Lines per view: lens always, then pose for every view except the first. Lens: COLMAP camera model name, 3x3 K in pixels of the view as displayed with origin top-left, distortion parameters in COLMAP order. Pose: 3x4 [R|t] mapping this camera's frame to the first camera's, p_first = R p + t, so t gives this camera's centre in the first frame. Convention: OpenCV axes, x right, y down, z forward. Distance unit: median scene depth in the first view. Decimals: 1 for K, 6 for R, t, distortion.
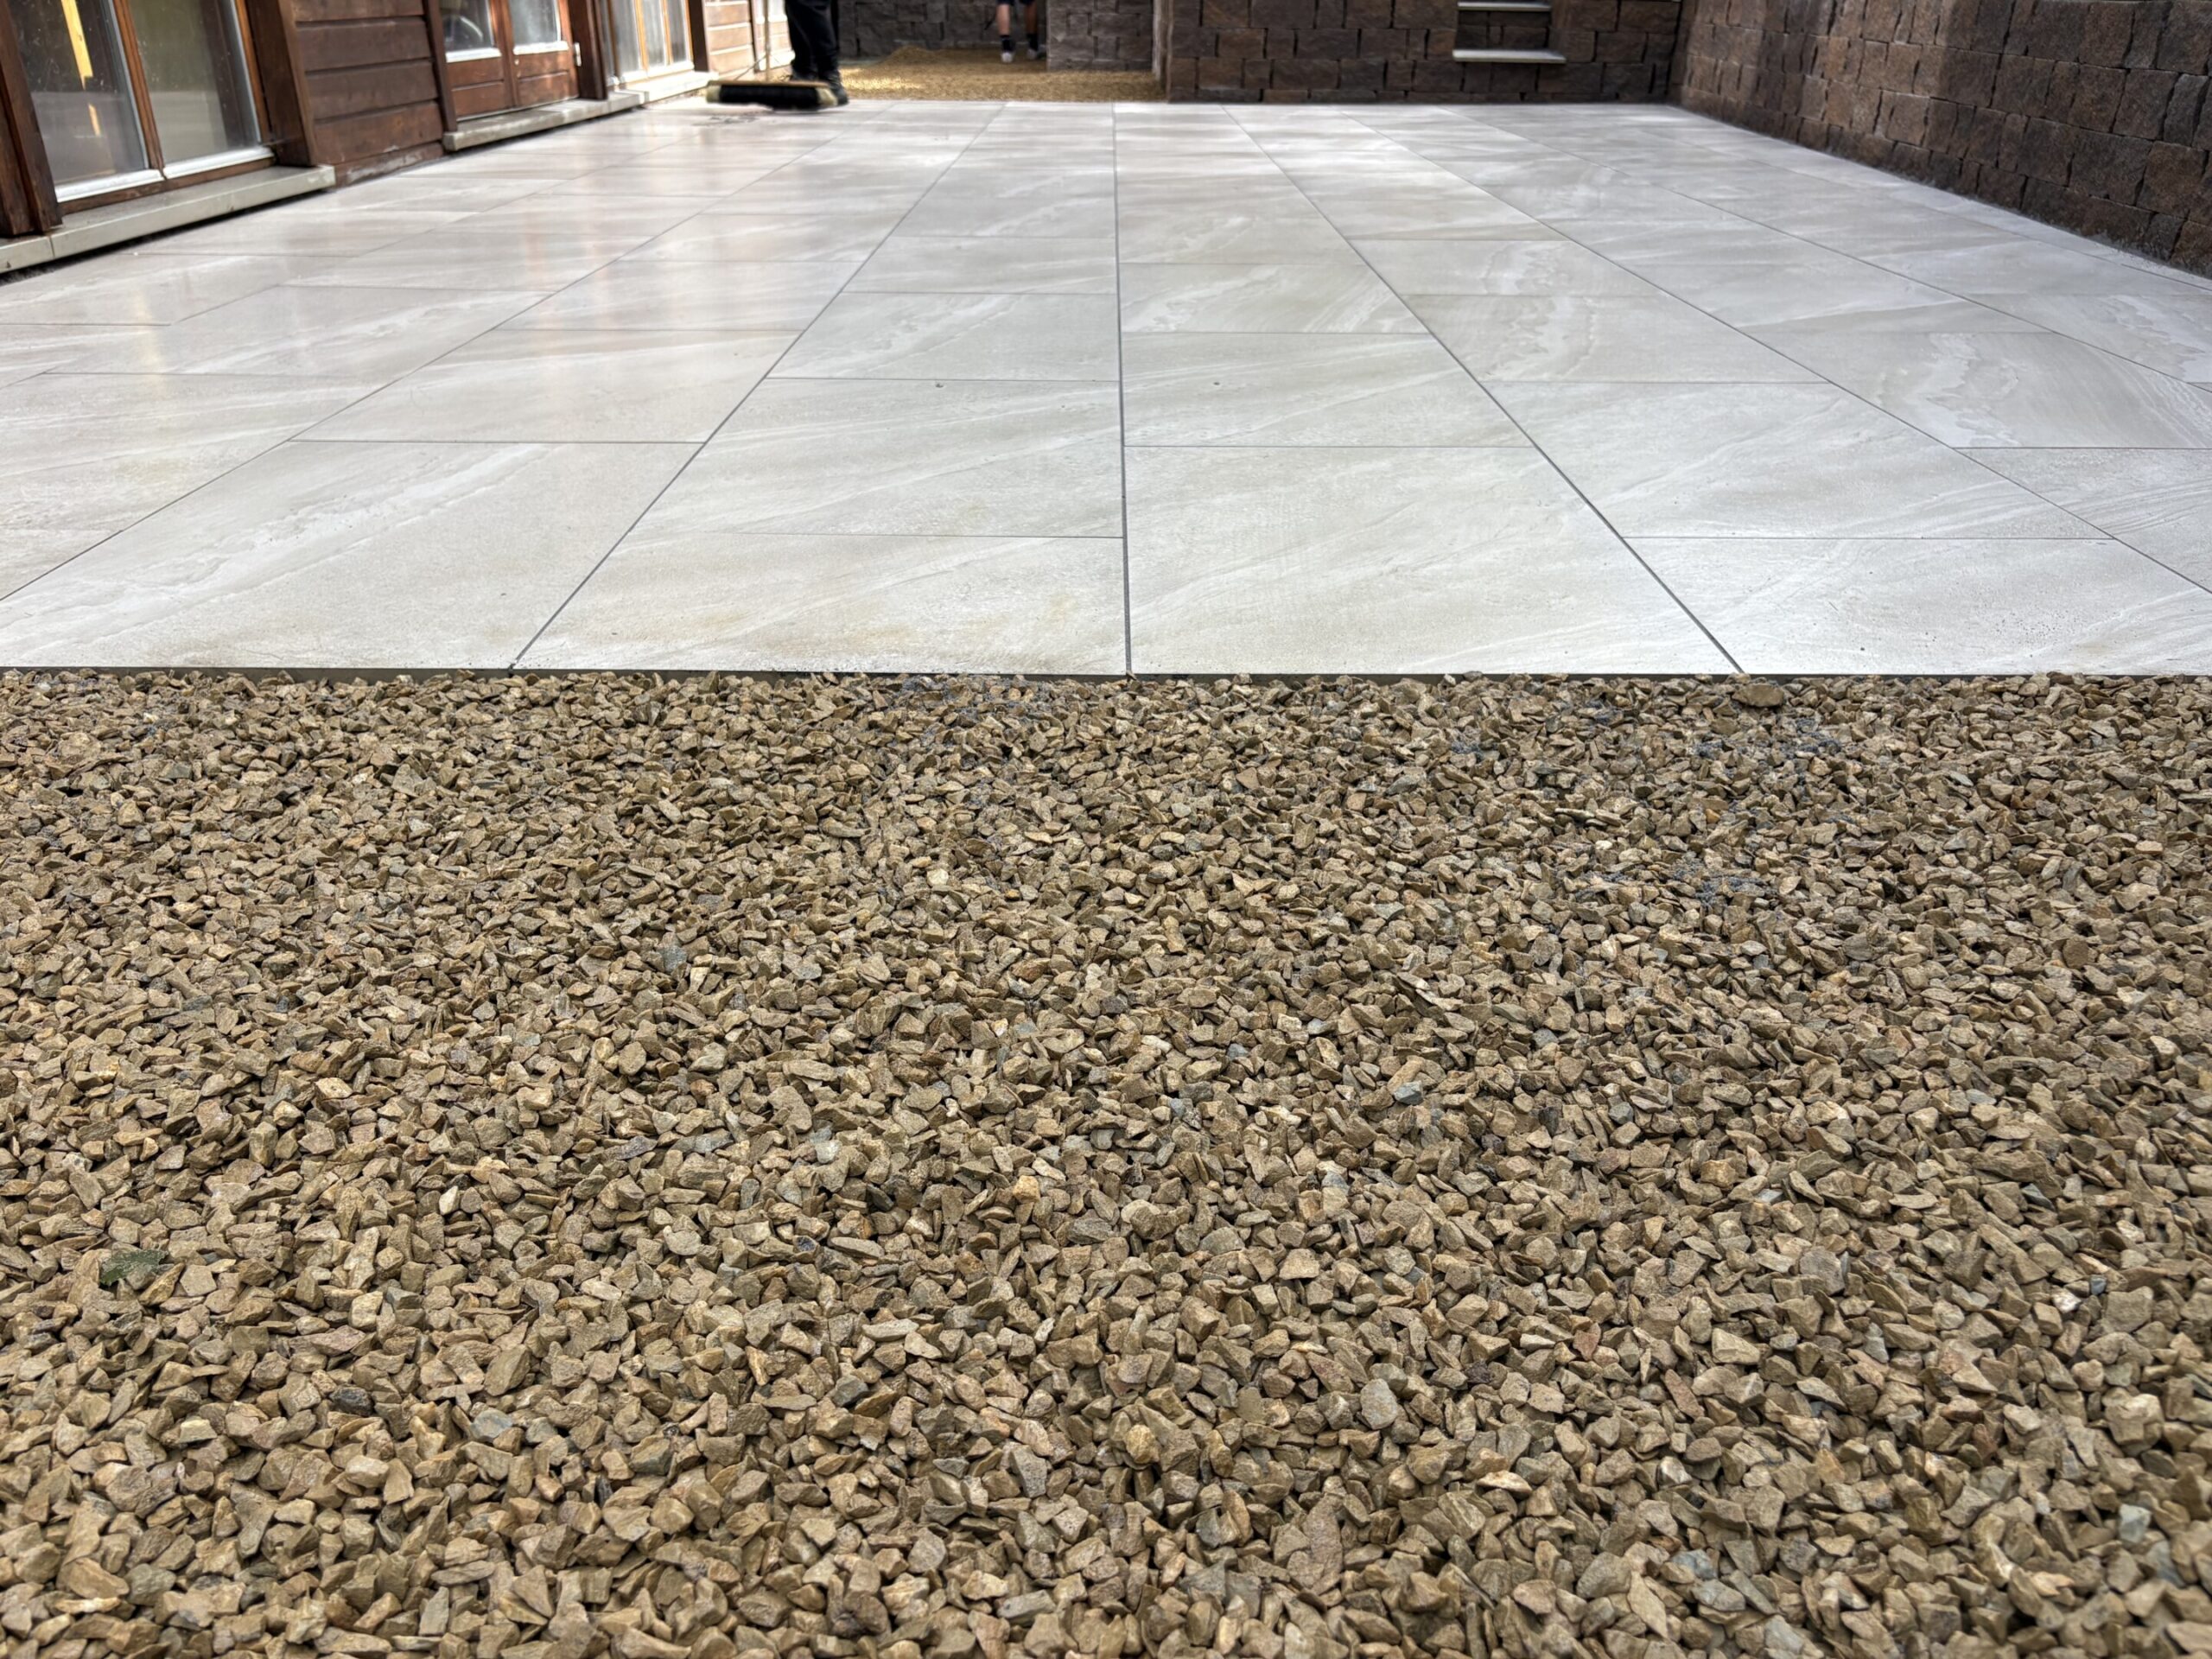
lens RADIAL K [[1716.6, 0, 1121.8], [0, 1716.6, 825.7], [0, 0, 1]] dist [0.064911, -0.089314]
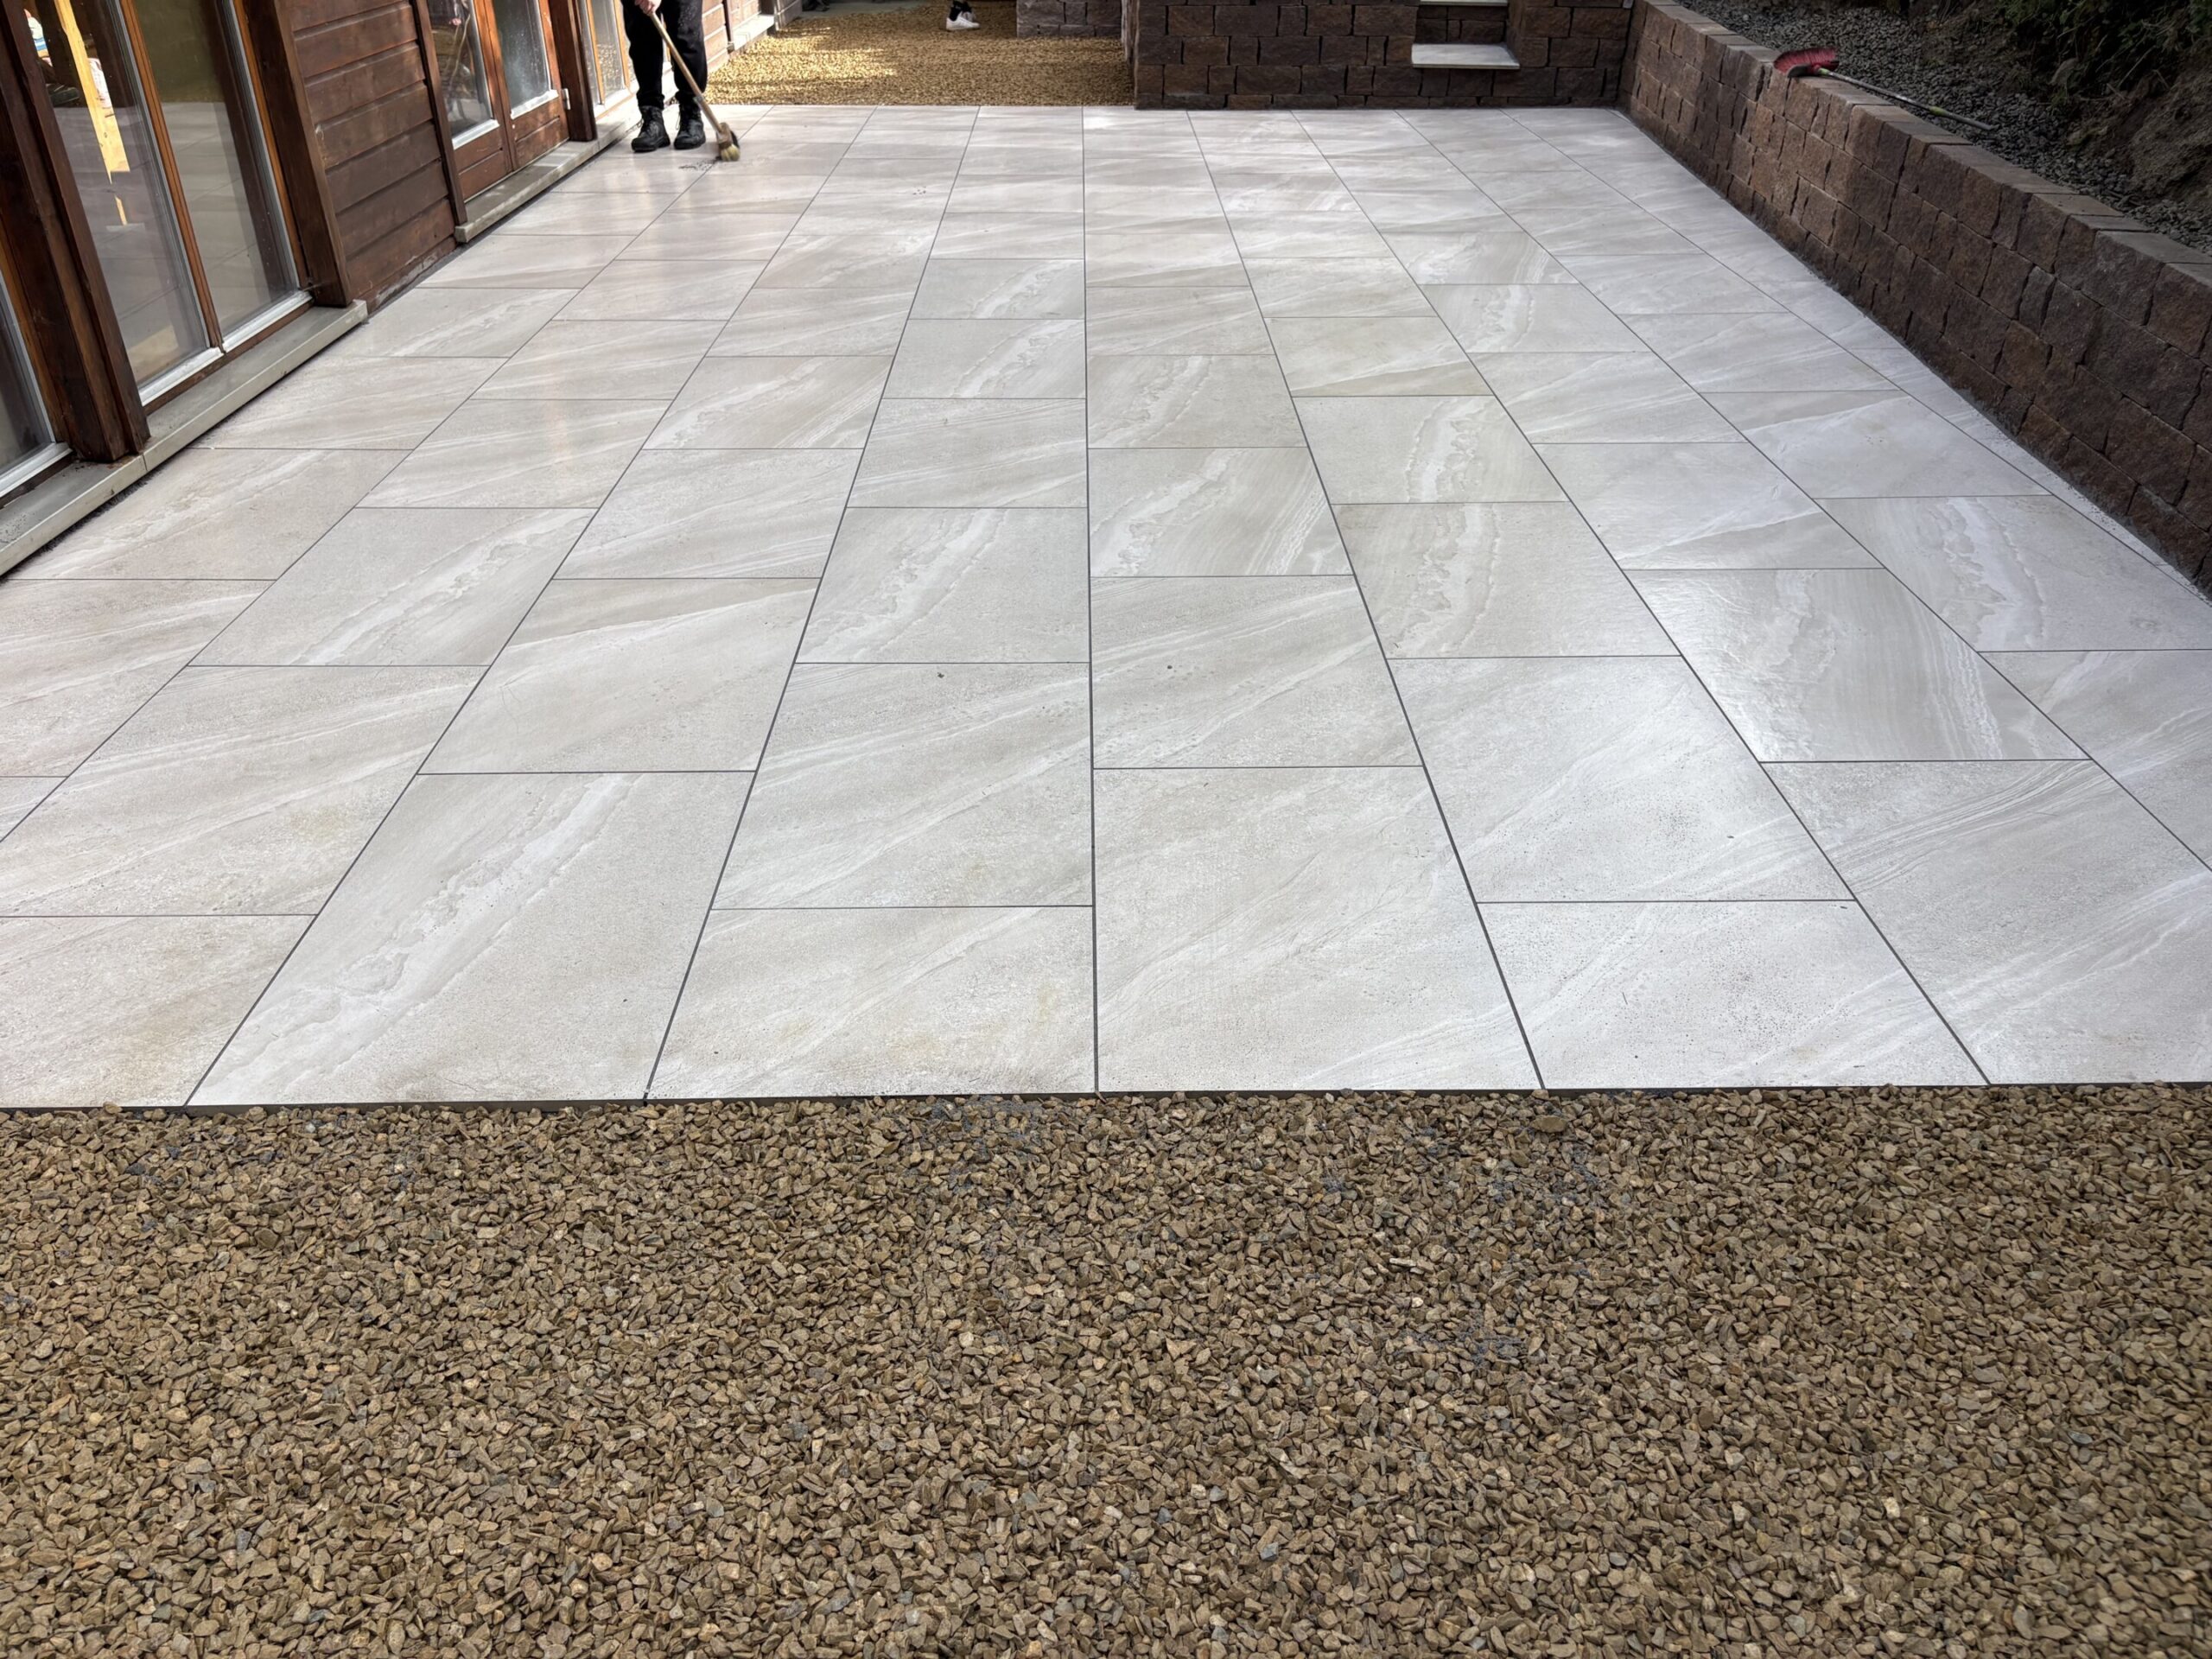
lens RADIAL K [[1716.6, 0, 1121.8], [0, 1716.6, 825.7], [0, 0, 1]] dist [0.064911, -0.089314]
pose [[0.999875, -0.005344, 0.014879, 0.006169], [0.004179, 0.997002, 0.077263, -0.488827], [-0.015247, -0.077191, 0.996900, -0.420551]]
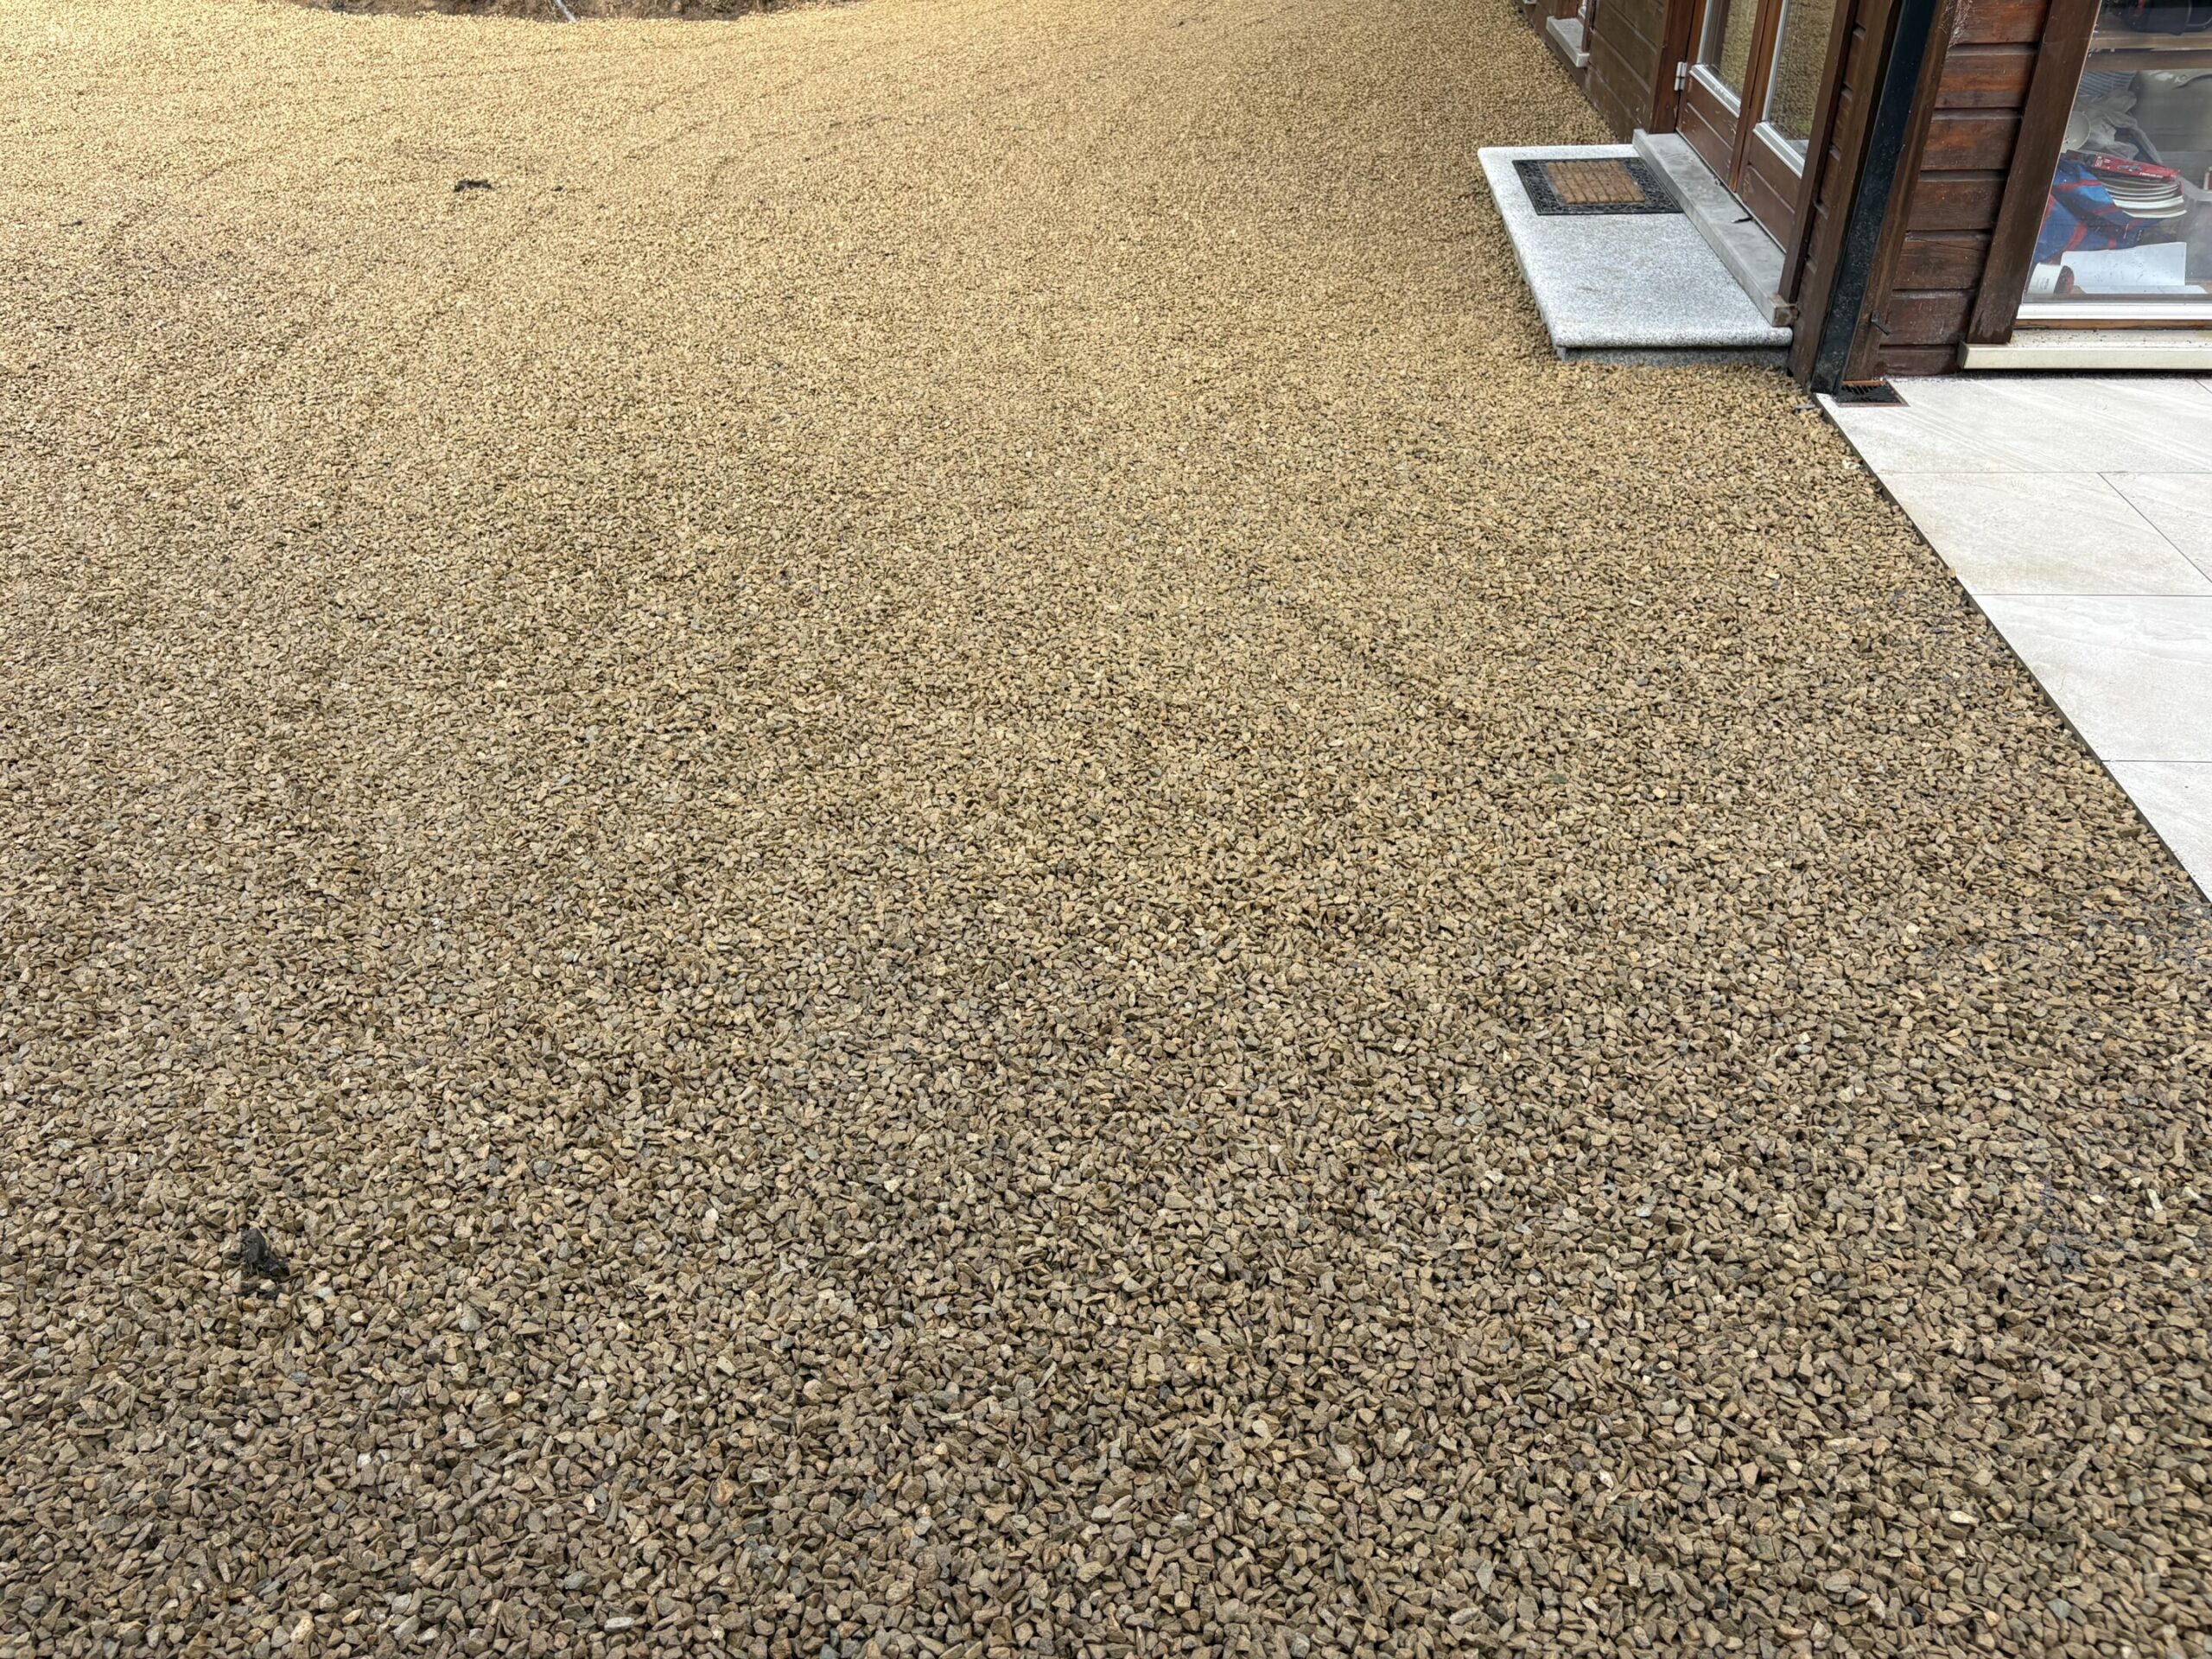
lens RADIAL K [[1713.3, 0, 1112.4], [0, 1713.3, 836.4], [0, 0, 1]] dist [0.059394, -0.082305]
pose [[-0.091804, 0.546403, -0.832476, 1.354180], [-0.412442, 0.740060, 0.531228, -0.623518], [0.906346, 0.392117, 0.157419, -0.093786]]
